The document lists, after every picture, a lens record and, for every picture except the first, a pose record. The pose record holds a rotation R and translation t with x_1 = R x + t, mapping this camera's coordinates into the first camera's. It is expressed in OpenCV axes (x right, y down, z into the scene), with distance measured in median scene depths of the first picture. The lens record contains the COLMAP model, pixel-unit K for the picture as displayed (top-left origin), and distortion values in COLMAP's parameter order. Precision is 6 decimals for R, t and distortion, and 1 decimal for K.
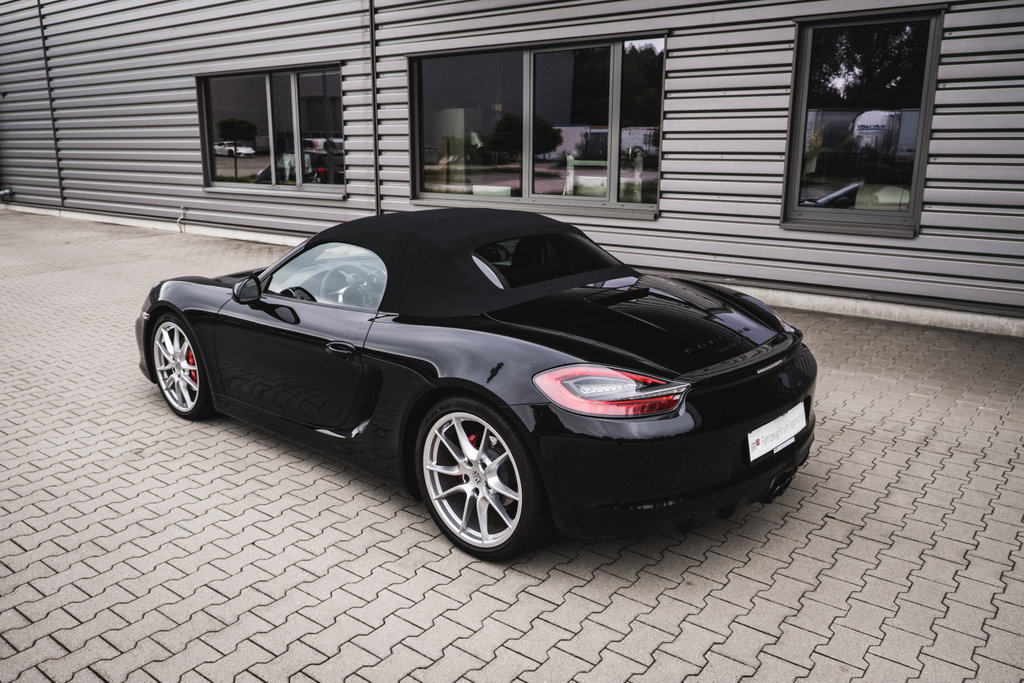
lens RADIAL K [[789.3, 0, 519.2], [0, 789.3, 341.3], [0, 0, 1]] dist [-0.005031, -0.000634]
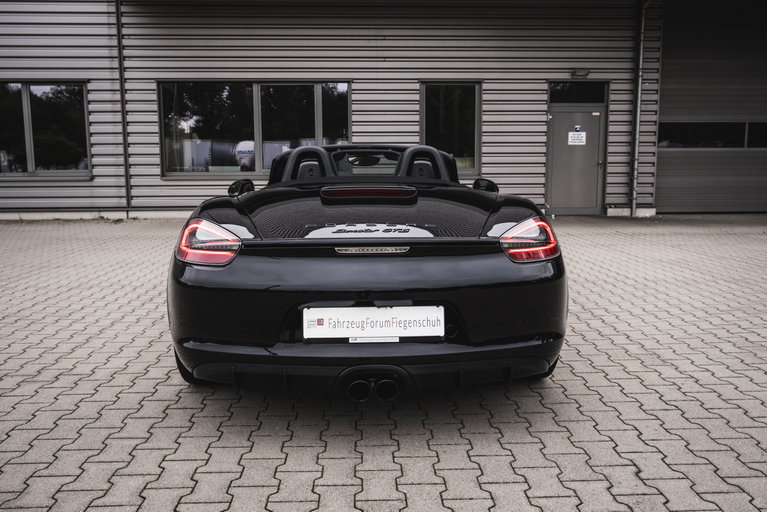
lens RADIAL K [[591.2, 0, 386.8], [0, 591.2, 260.2], [0, 0, 1]] dist [-0.005031, -0.000634]
pose [[0.772232, -0.091320, 0.628743, -0.521428], [0.158813, 0.985946, -0.051856, 0.094495], [-0.615171, 0.139898, 0.775882, -0.075484]]
